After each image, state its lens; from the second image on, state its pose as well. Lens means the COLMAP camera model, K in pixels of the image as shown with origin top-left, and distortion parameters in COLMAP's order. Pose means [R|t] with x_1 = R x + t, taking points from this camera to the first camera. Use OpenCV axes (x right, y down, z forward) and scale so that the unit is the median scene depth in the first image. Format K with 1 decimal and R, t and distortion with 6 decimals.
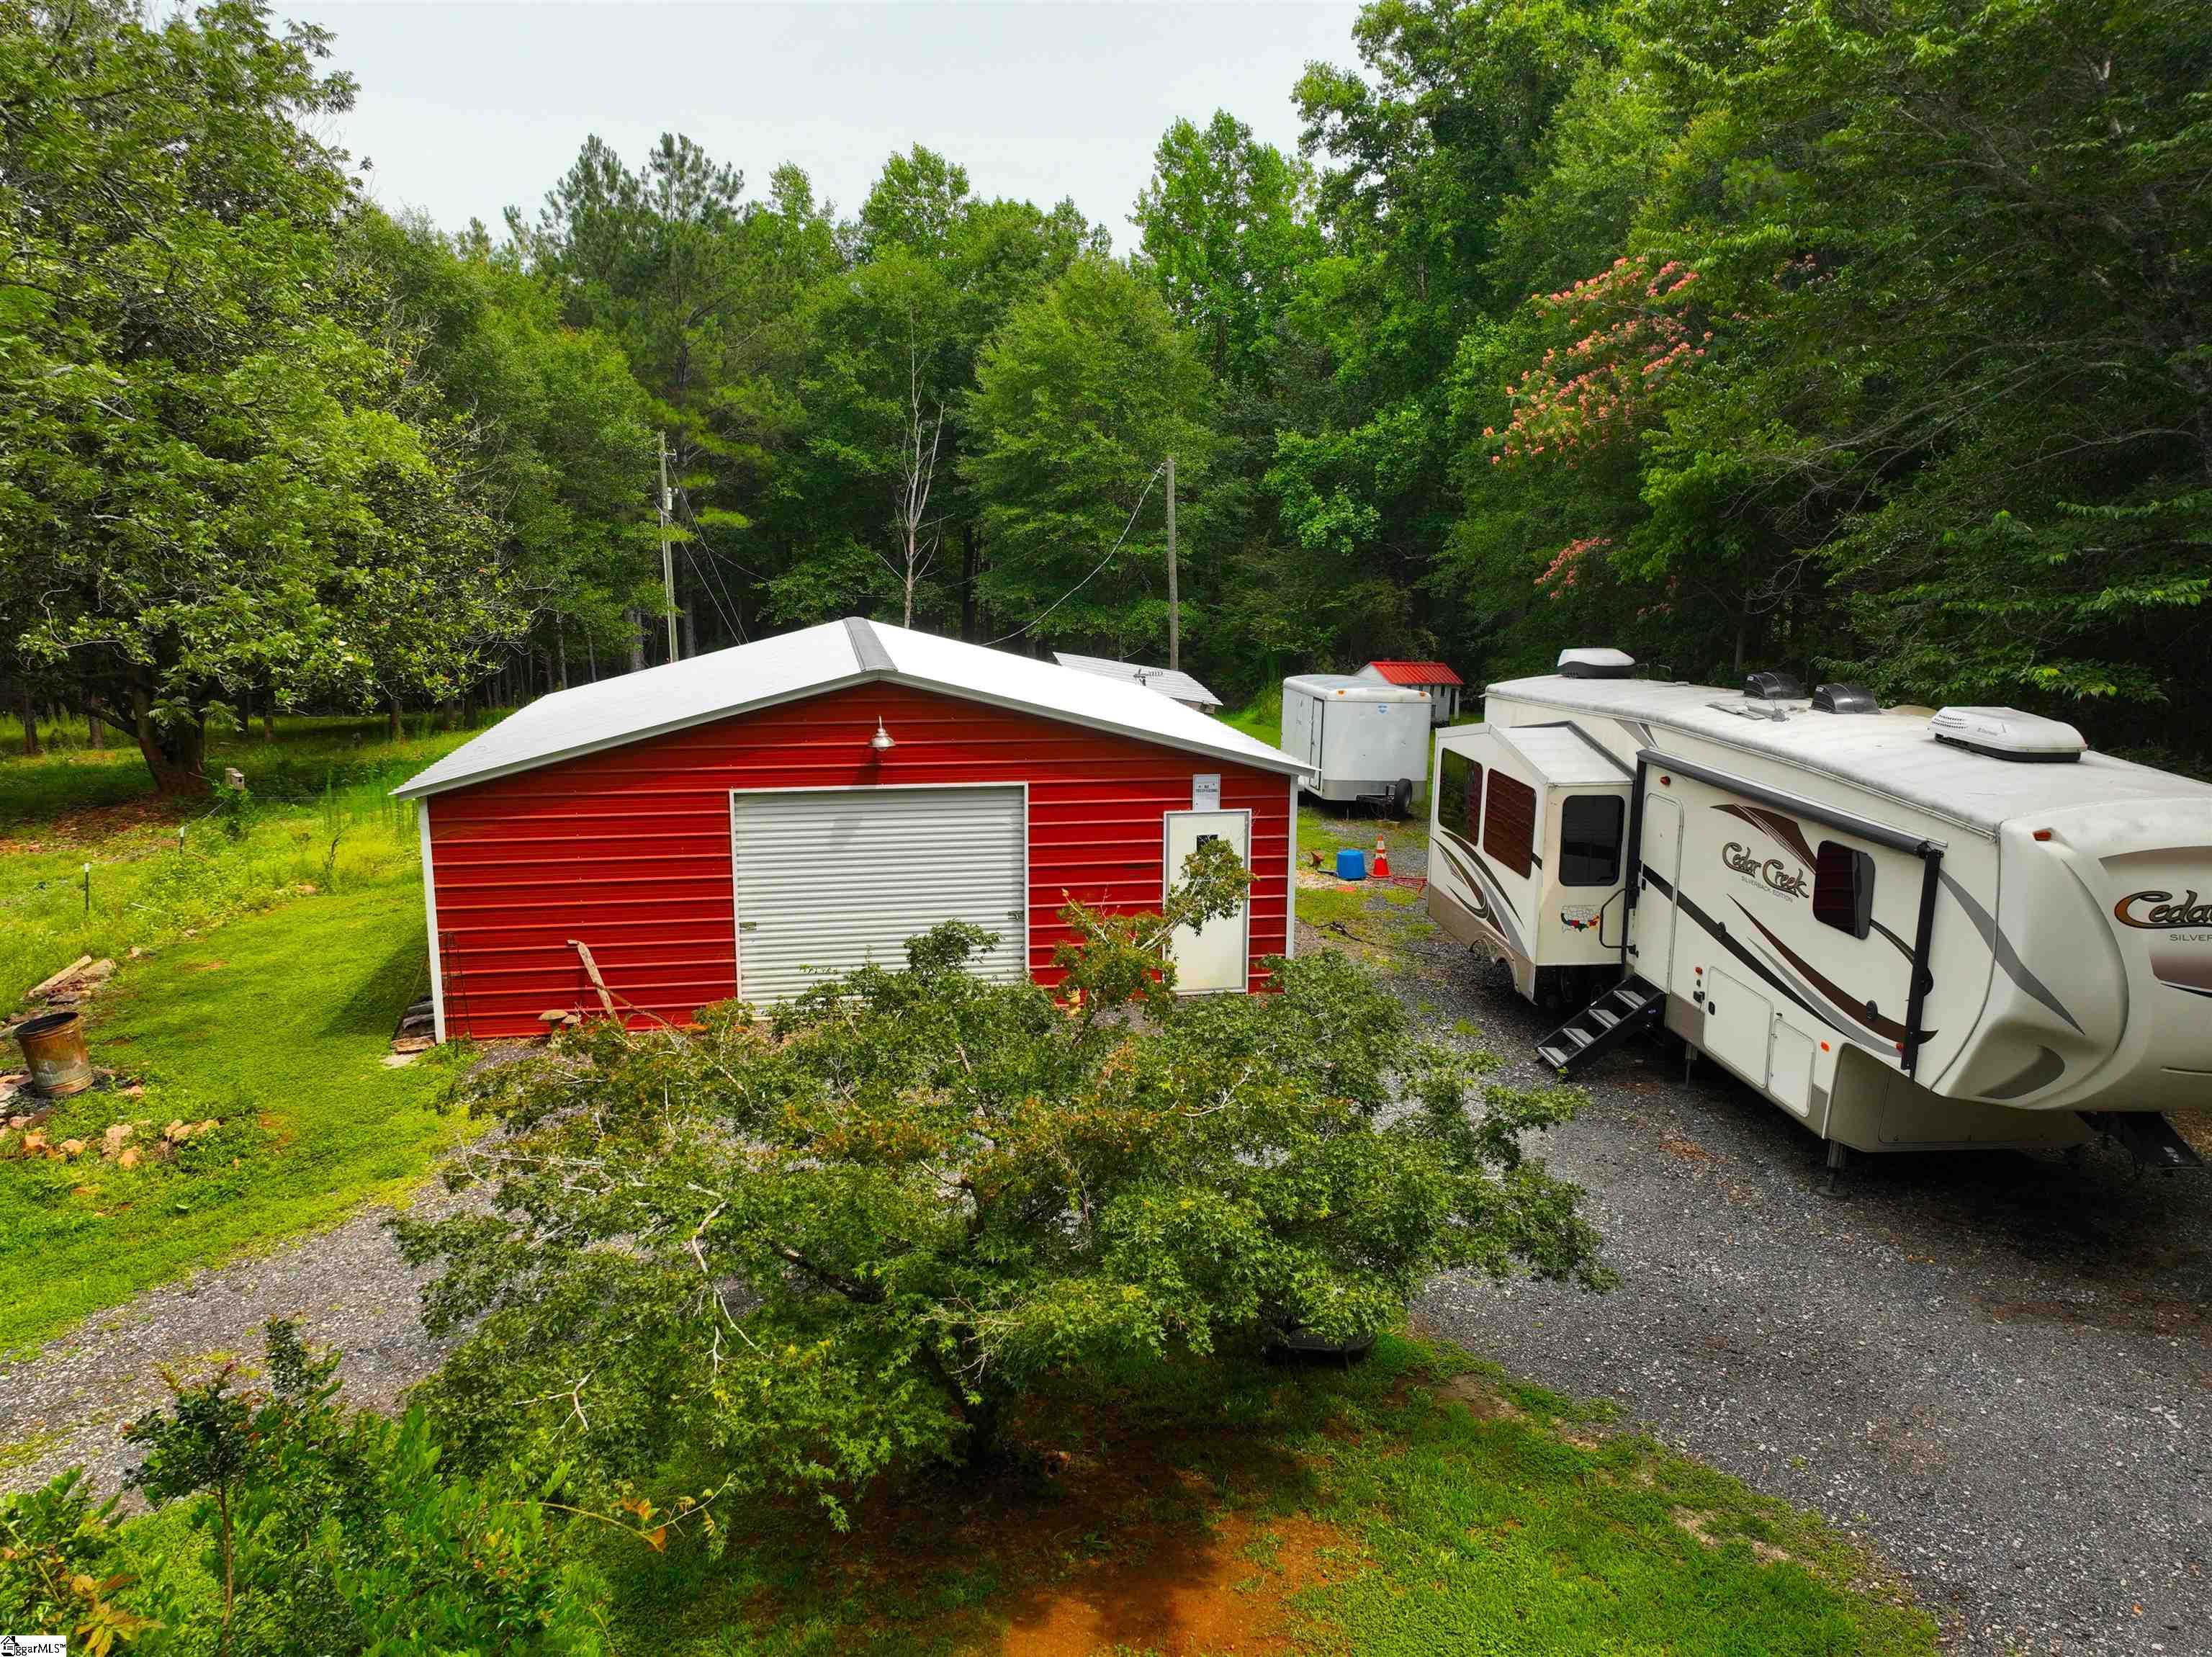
lens RADIAL K [[1643.1, 0, 1108.9], [0, 1643.1, 821.7], [0, 0, 1]] dist [-0.006313, 0.028224]
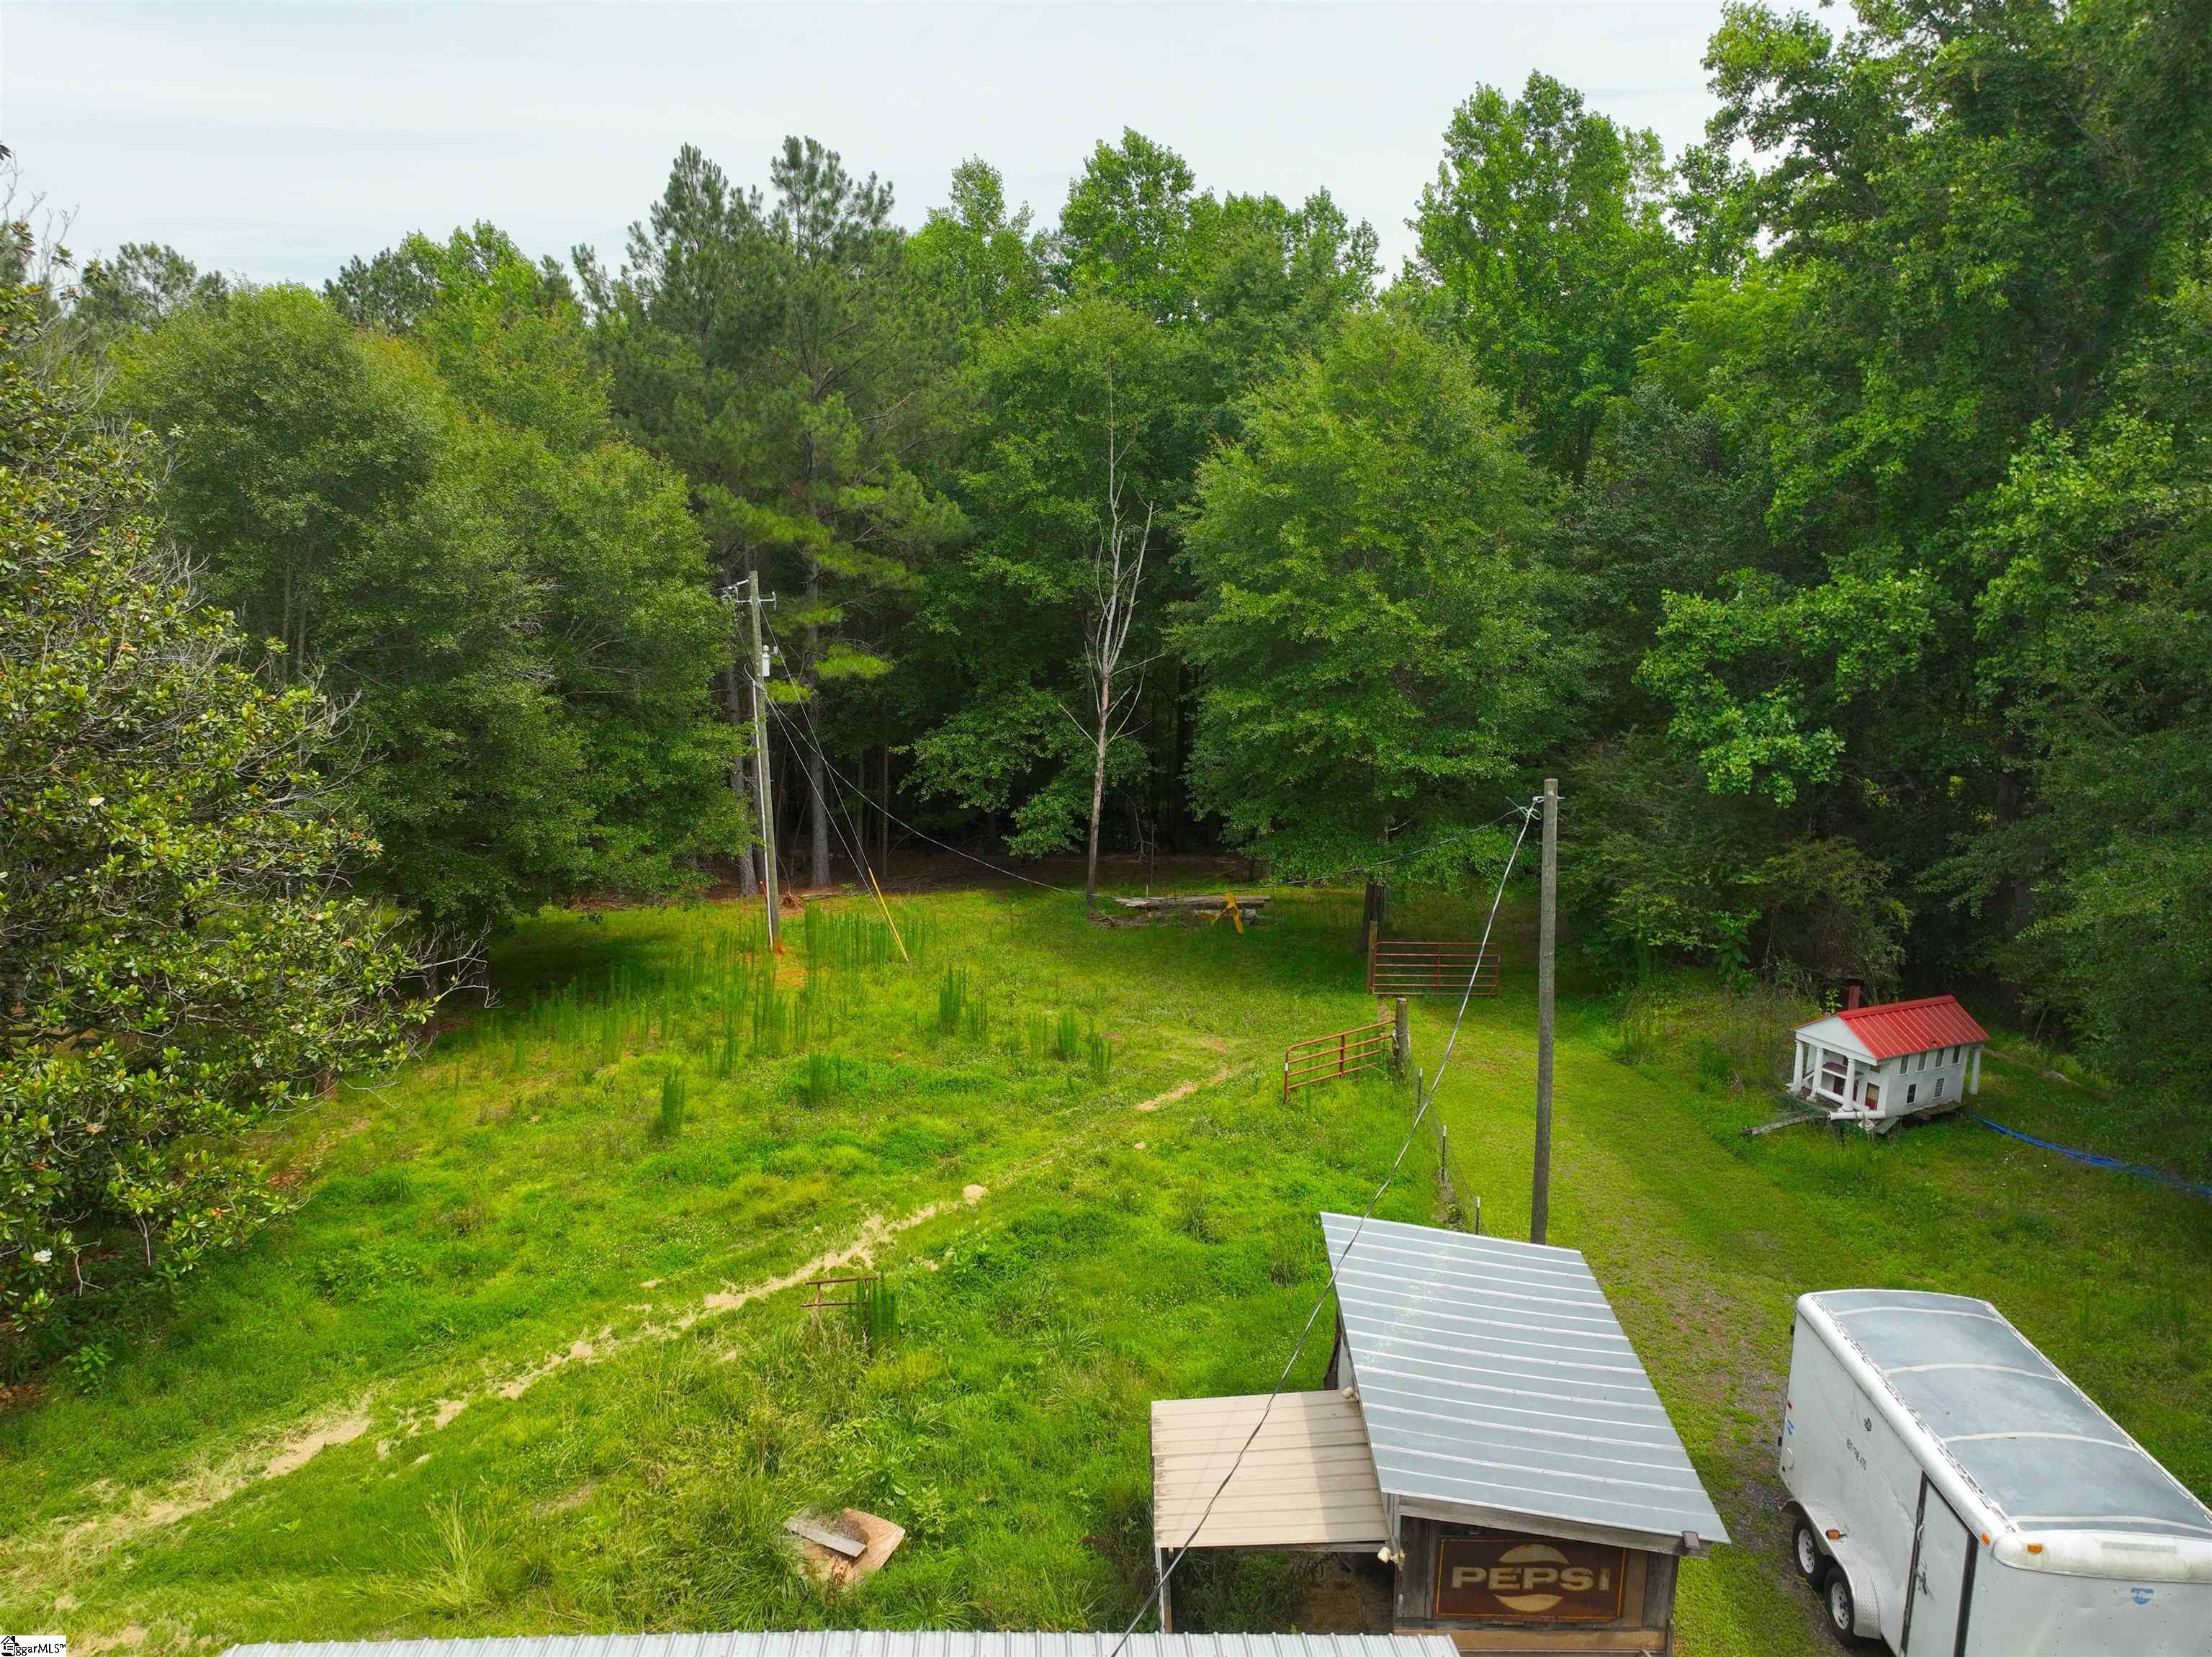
lens RADIAL K [[1643.1, 0, 1102.9], [0, 1643.1, 832.0], [0, 0, 1]] dist [-0.006313, 0.028224]
pose [[0.990417, 0.024691, -0.135888, -0.020509], [-0.020492, 0.999271, 0.032211, -0.132337], [0.136584, -0.029118, 0.990200, 0.275799]]
